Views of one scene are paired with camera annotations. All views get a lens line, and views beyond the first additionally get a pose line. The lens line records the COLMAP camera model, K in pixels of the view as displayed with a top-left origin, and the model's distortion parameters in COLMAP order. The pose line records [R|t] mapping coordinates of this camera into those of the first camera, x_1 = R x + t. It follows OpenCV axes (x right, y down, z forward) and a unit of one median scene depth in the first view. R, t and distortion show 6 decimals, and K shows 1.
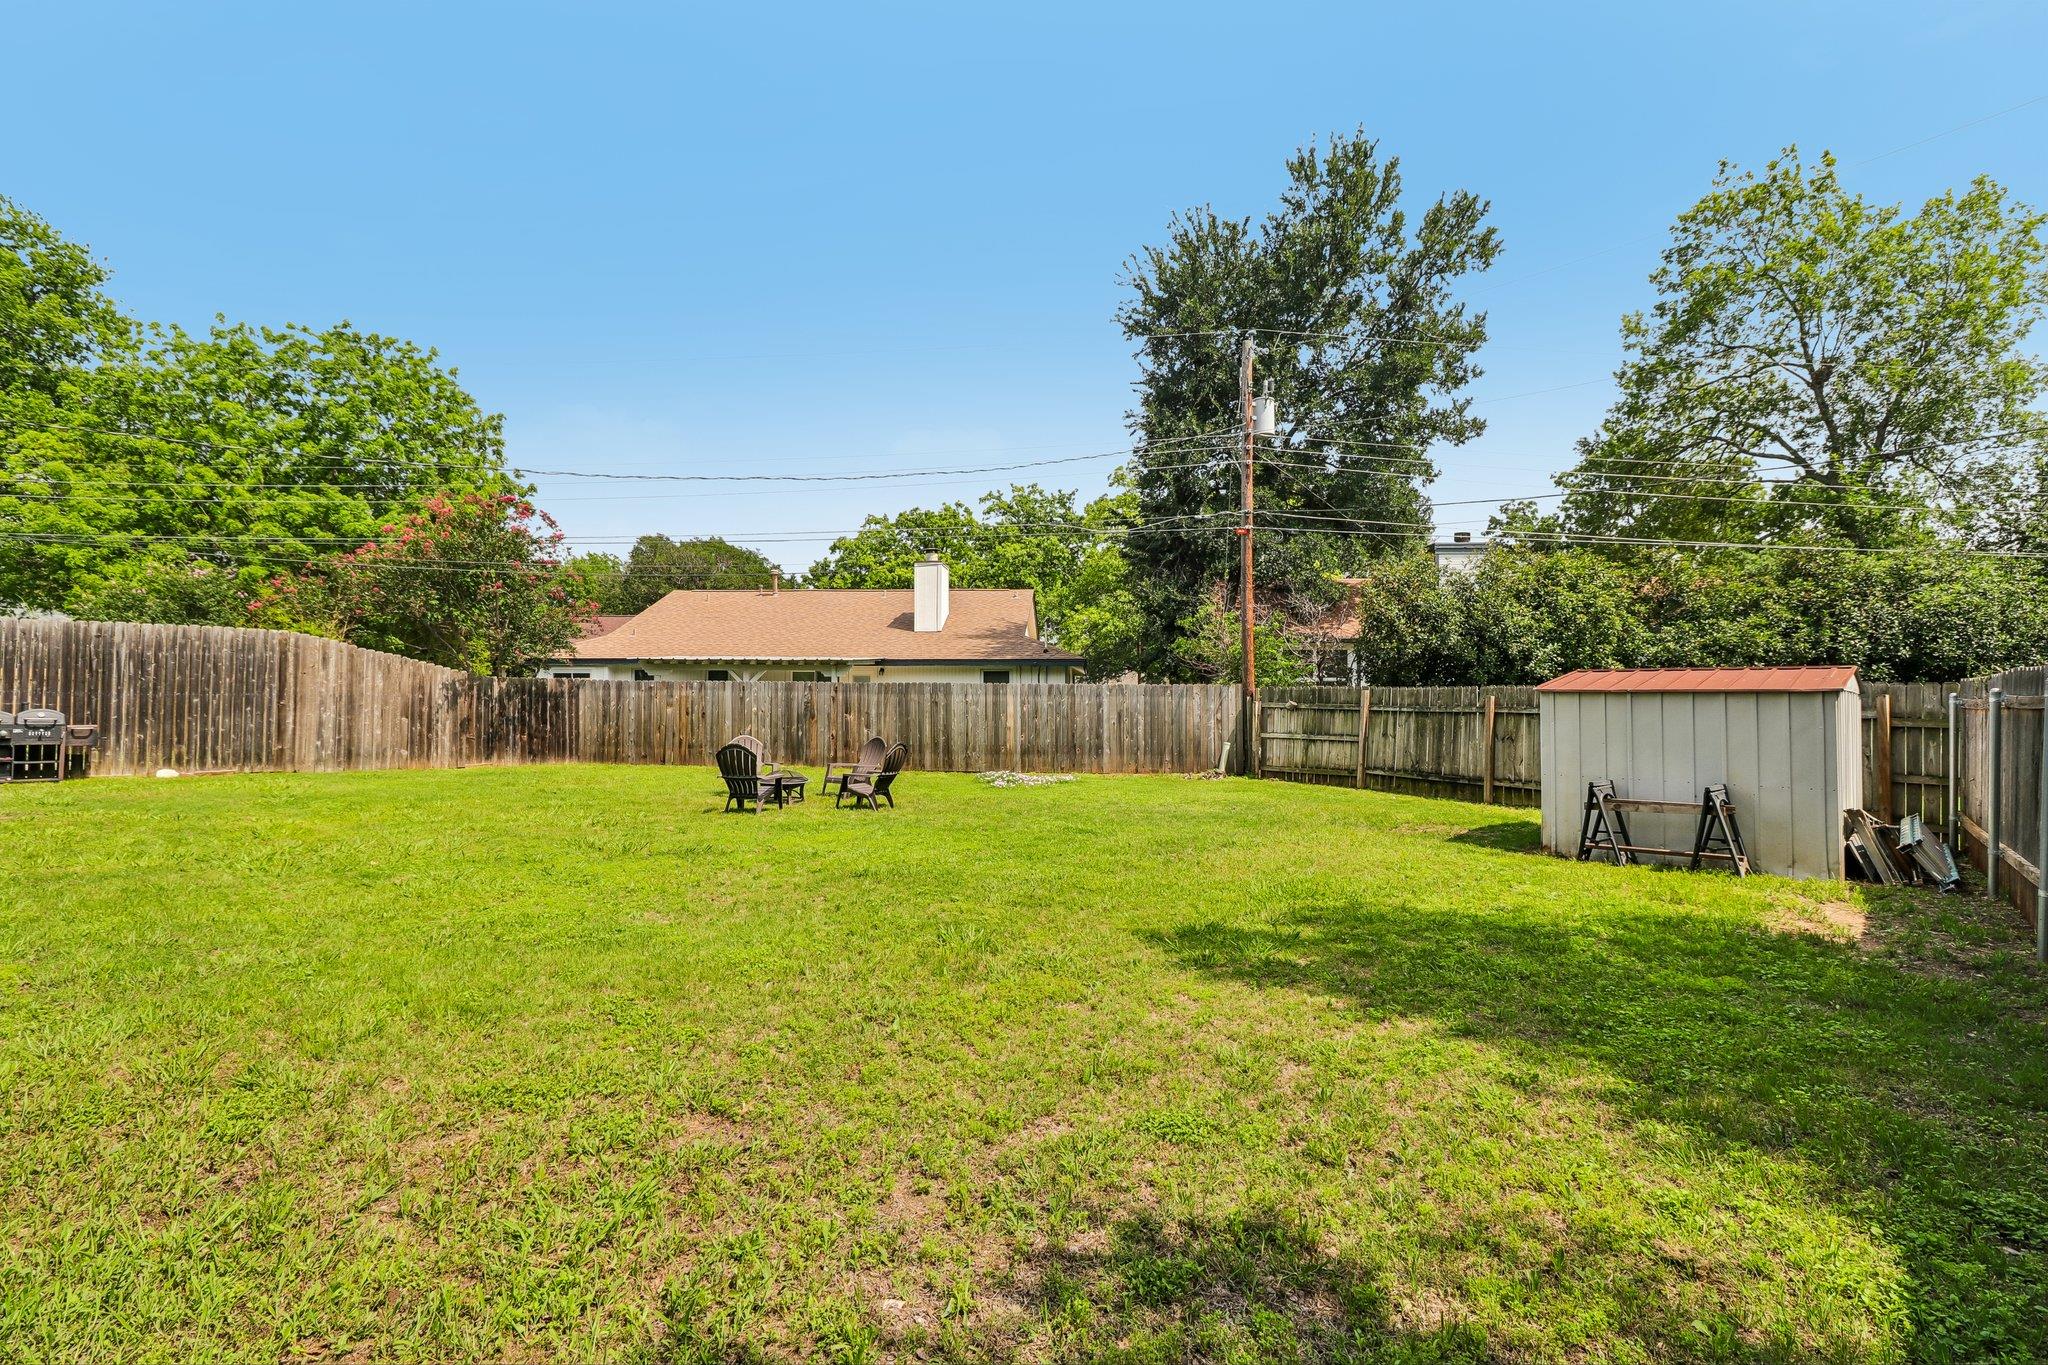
lens RADIAL K [[941.9, 0, 1024.0], [0, 941.9, 667.3], [0, 0, 1]] dist [0.002057, -0.000710]
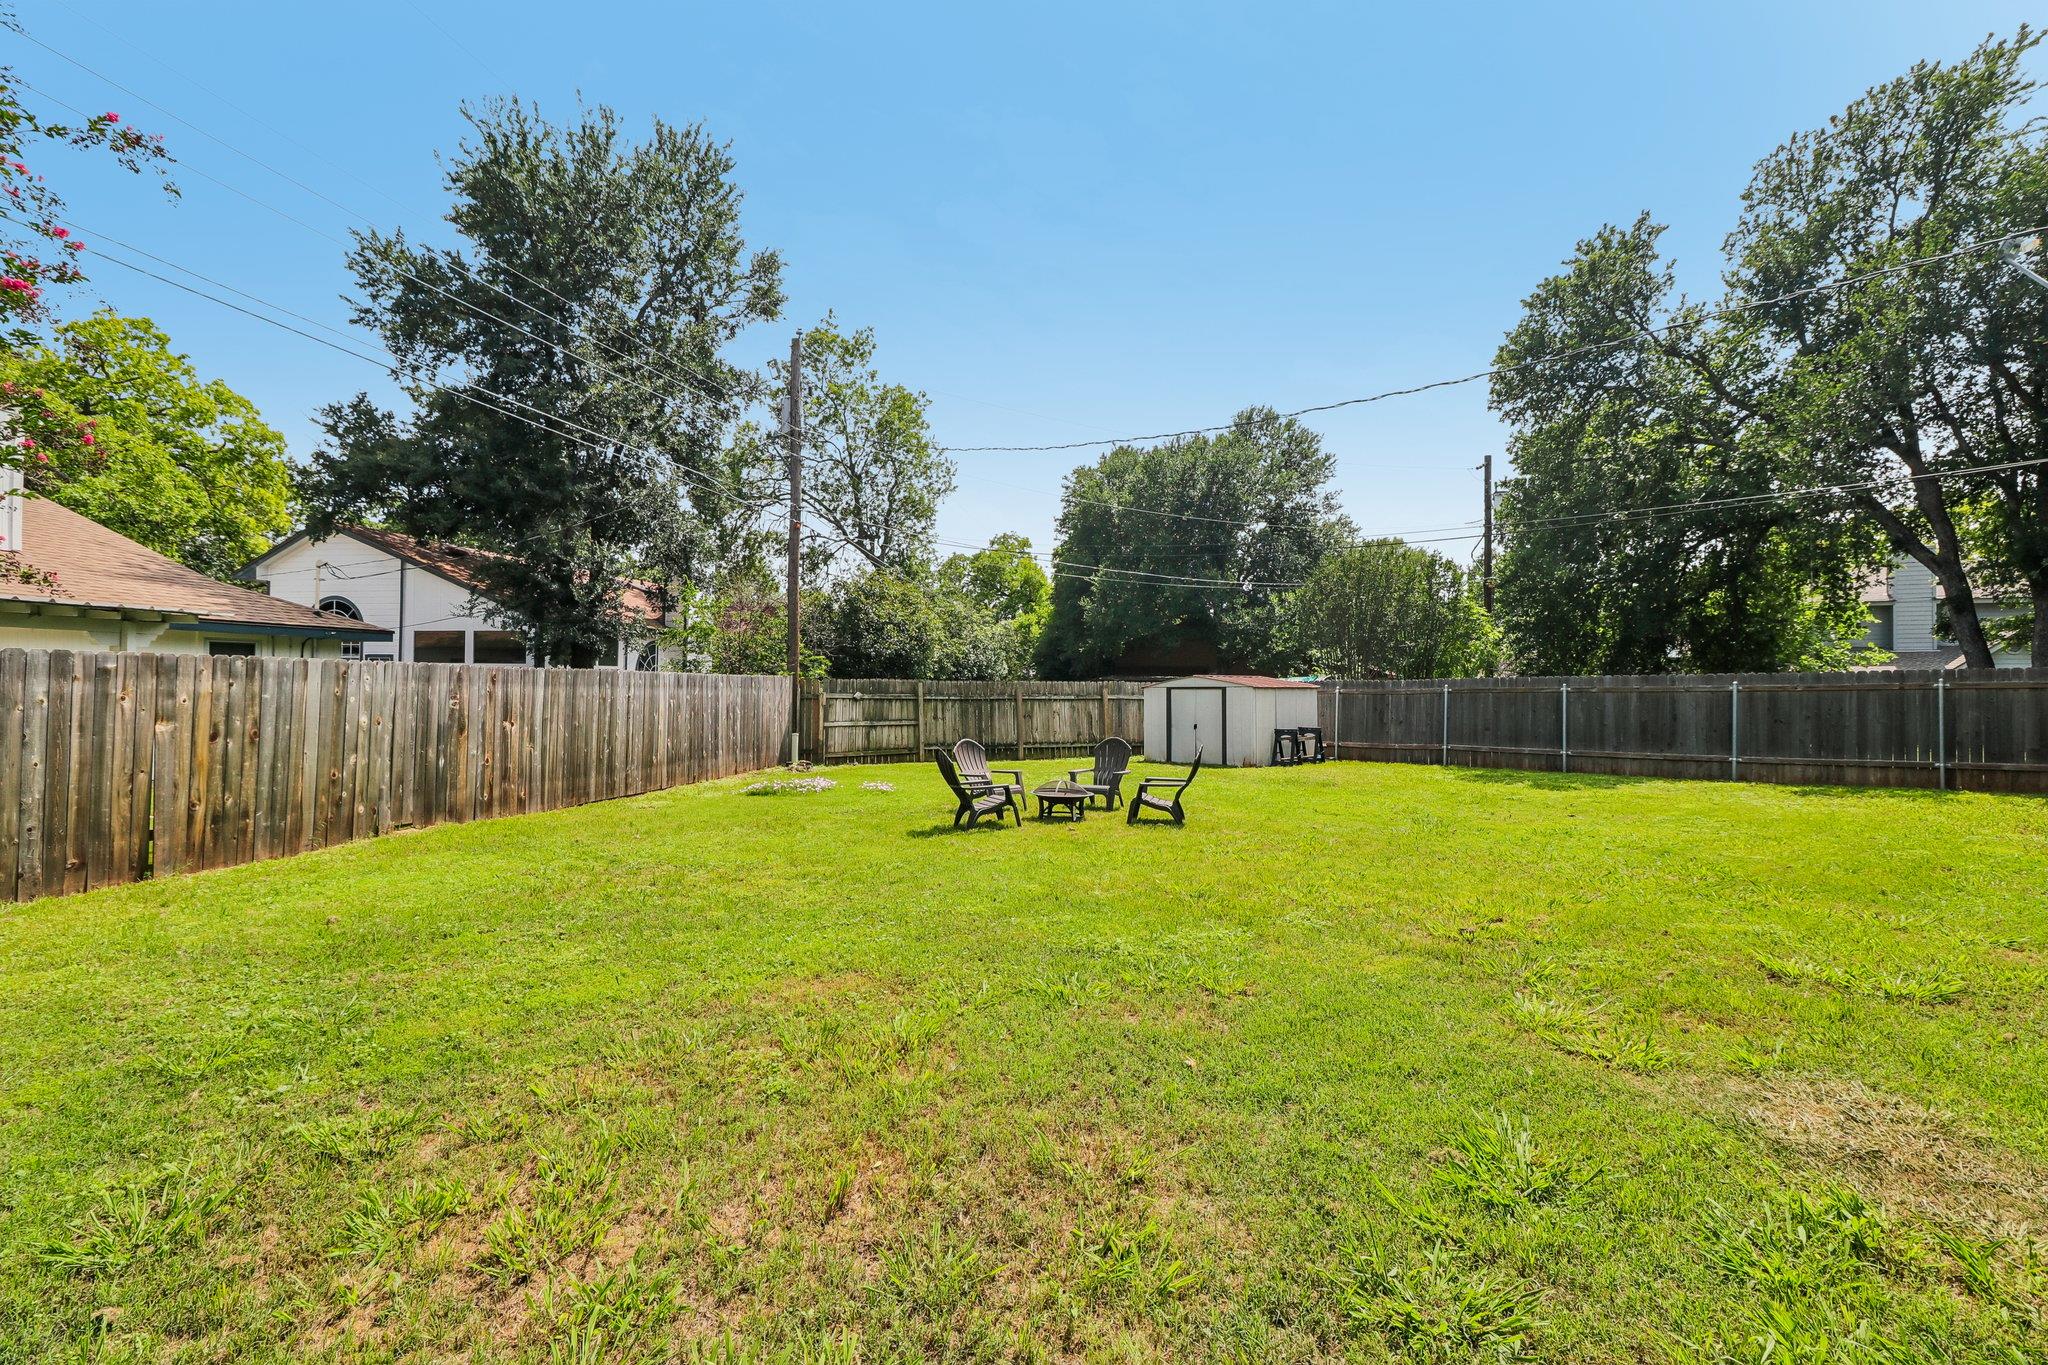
lens RADIAL K [[941.9, 0, 1024.0], [0, 941.9, 667.3], [0, 0, 1]] dist [0.002057, -0.000710]
pose [[0.106688, 0.014177, 0.994191, -0.751181], [-0.041812, 0.999078, -0.009759, 0.009026], [-0.993413, -0.040528, 0.107182, 0.644123]]
